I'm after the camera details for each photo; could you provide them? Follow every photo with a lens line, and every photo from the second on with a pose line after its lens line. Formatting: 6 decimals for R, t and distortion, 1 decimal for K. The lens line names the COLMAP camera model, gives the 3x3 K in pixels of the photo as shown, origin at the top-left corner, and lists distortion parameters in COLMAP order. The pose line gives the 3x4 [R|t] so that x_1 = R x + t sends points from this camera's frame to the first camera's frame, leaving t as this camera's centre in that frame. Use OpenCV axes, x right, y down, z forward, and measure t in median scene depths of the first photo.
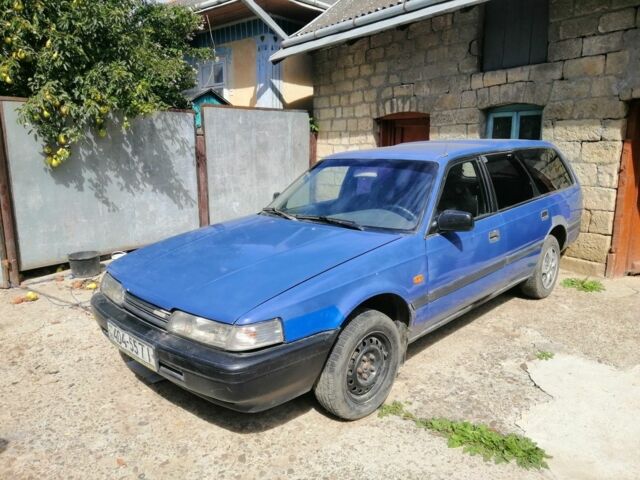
lens RADIAL K [[481.8, 0, 323.5], [0, 481.8, 252.0], [0, 0, 1]] dist [0.048445, -0.060963]
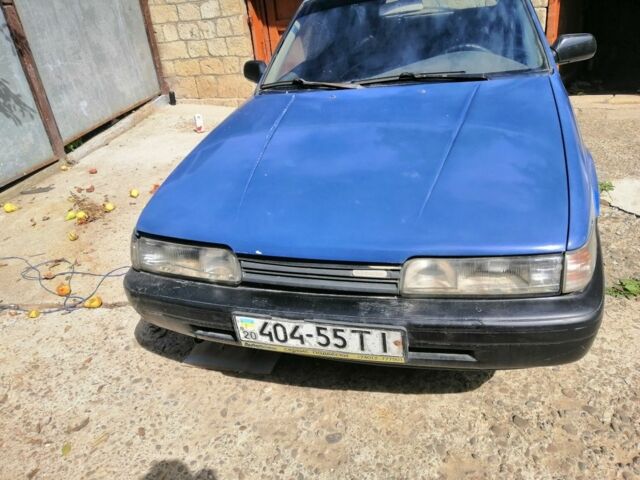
lens RADIAL K [[480.7, 0, 320.0], [0, 480.7, 240.0], [0, 0, 1]] dist [0.042694, -0.049980]
pose [[0.878574, -0.296873, 0.374131, -0.312922], [0.205917, 0.942252, 0.264121, -0.040756], [-0.430935, -0.155009, 0.888969, 0.268005]]
